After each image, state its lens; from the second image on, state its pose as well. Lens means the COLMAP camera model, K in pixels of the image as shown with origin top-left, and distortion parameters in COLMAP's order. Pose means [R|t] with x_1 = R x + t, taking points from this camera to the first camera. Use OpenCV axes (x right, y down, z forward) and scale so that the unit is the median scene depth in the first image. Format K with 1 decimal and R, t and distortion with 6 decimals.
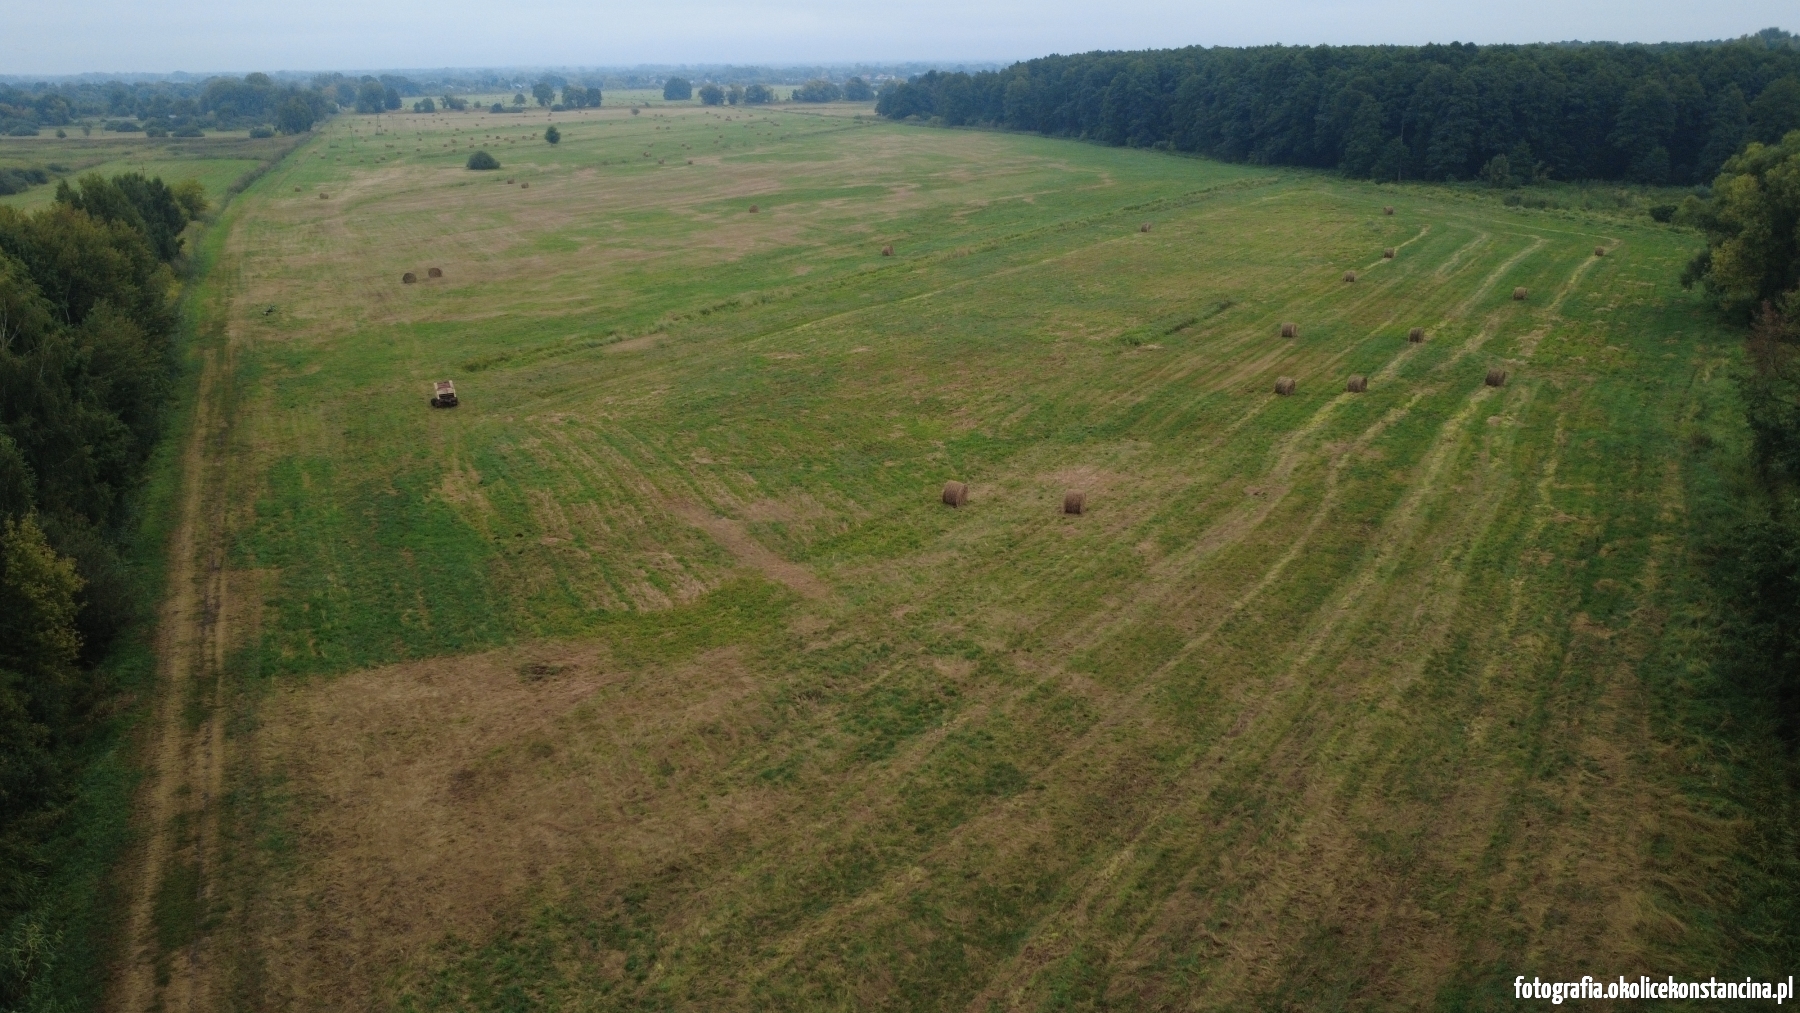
lens RADIAL K [[1319.5, 0, 898.8], [0, 1319.5, 502.7], [0, 0, 1]] dist [-0.003423, -0.001340]
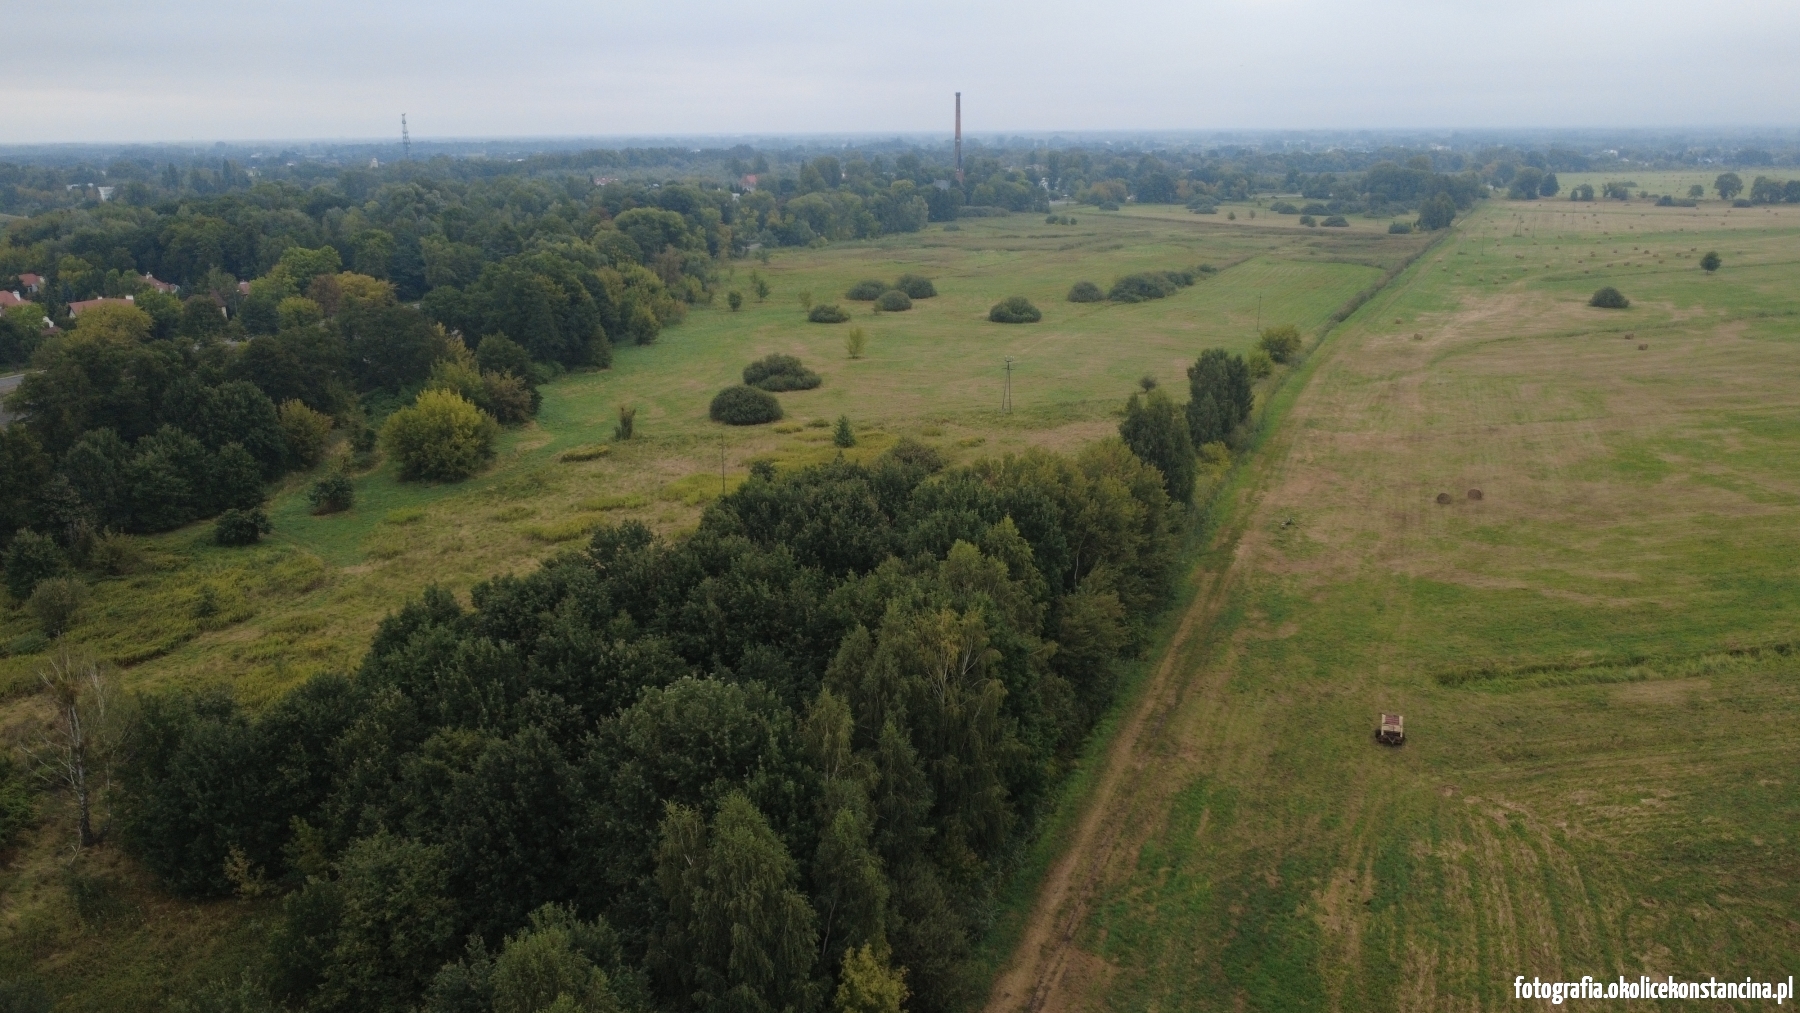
lens RADIAL K [[1314.3, 0, 895.9], [0, 1314.3, 508.4], [0, 0, 1]] dist [-0.002349, -0.005877]
pose [[0.687593, 0.211360, -0.694653, 0.011807], [-0.231561, 0.970572, 0.066105, -0.135461], [0.688182, 0.115401, 0.716301, 0.062012]]
